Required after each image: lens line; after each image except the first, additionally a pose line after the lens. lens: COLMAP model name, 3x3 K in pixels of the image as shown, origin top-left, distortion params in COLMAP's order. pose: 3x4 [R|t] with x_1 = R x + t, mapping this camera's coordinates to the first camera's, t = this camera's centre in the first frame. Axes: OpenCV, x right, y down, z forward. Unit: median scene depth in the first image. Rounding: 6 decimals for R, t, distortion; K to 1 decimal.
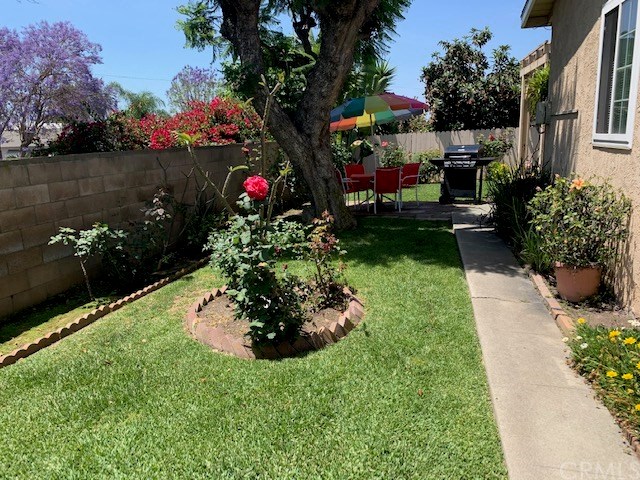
lens RADIAL K [[490.0, 0, 322.3], [0, 490.0, 239.3], [0, 0, 1]] dist [-0.014195, 0.005715]
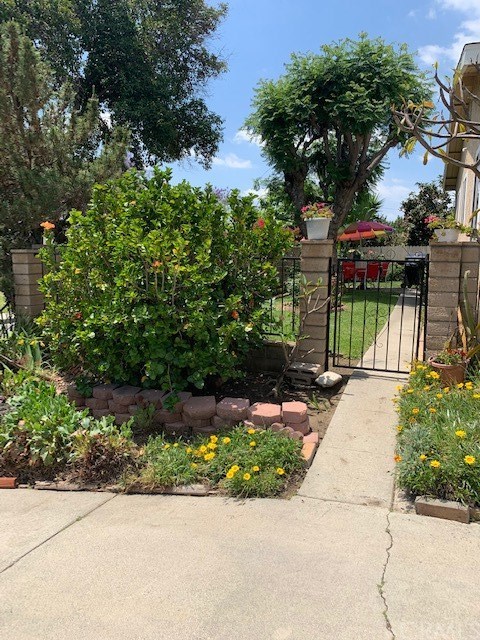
lens RADIAL K [[490.0, 0, 238.3], [0, 490.0, 321.7], [0, 0, 1]] dist [-0.014195, 0.005715]
pose [[0.986287, 0.063328, -0.152404, -0.025257], [-0.072433, 0.995859, -0.054943, 0.111022], [0.148293, 0.065228, 0.986790, -0.456744]]
